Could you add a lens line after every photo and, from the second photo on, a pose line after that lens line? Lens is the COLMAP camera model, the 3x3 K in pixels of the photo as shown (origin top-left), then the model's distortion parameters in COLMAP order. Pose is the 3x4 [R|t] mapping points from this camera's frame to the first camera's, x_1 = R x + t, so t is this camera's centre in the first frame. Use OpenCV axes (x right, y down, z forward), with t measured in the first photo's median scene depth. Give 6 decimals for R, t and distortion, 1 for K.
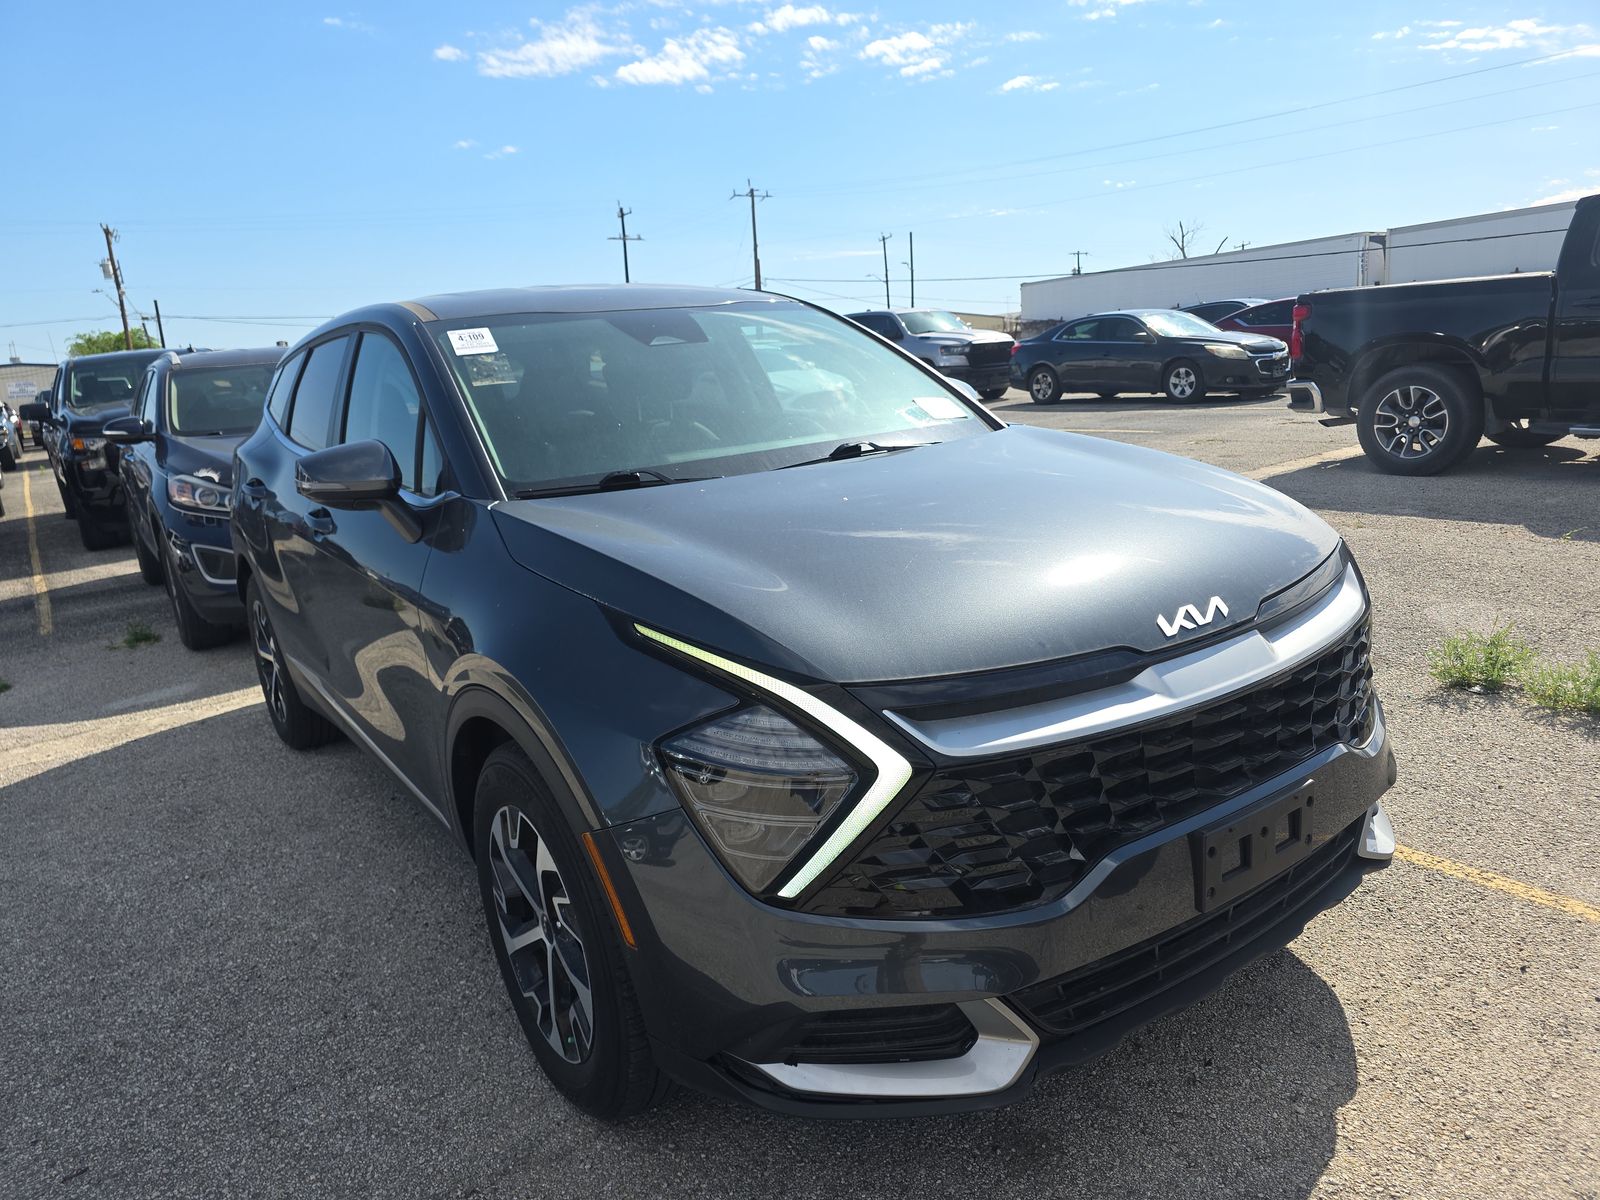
lens RADIAL K [[1175.0, 0, 800.0], [0, 1175.0, 600.0], [0, 0, 1]] dist [0.041992, -0.048569]
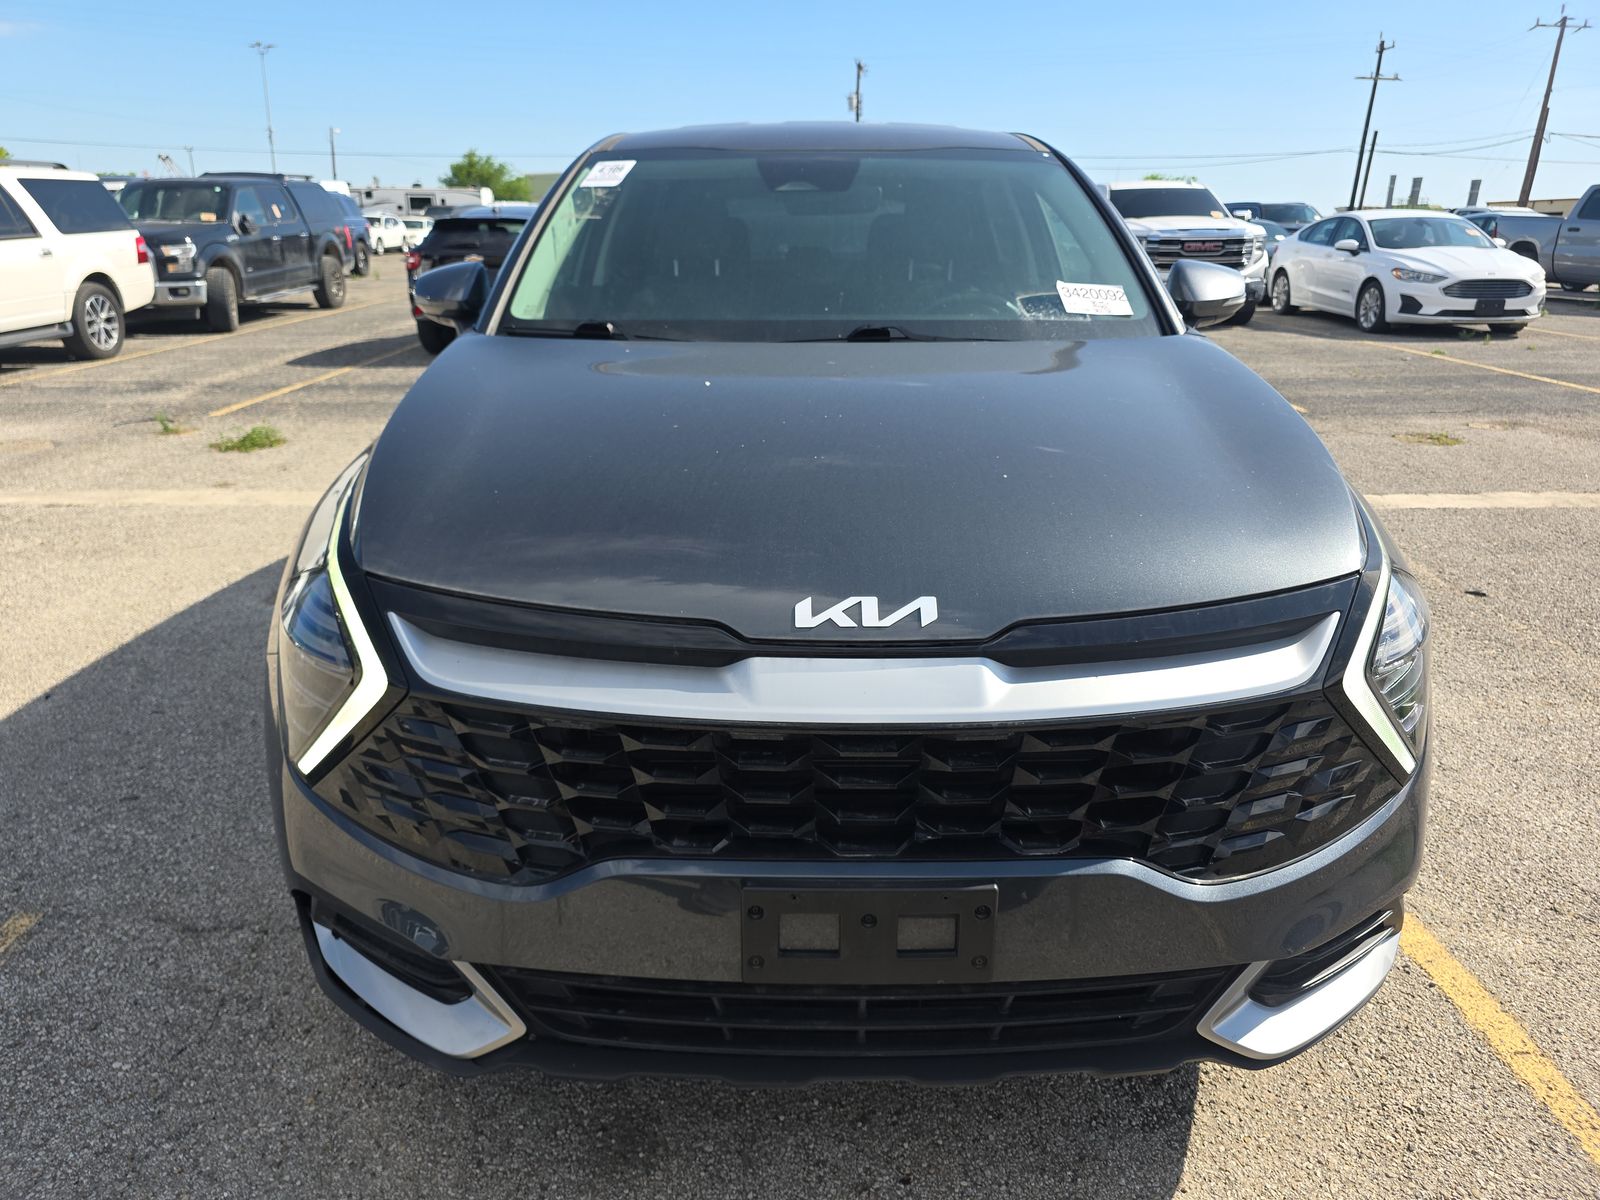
lens RADIAL K [[1175.0, 0, 800.0], [0, 1175.0, 600.0], [0, 0, 1]] dist [0.041992, -0.048569]
pose [[0.799321, 0.256537, -0.543392, 0.701720], [-0.190429, 0.965823, 0.175849, -0.115143], [0.569932, -0.037082, 0.820854, 0.384951]]
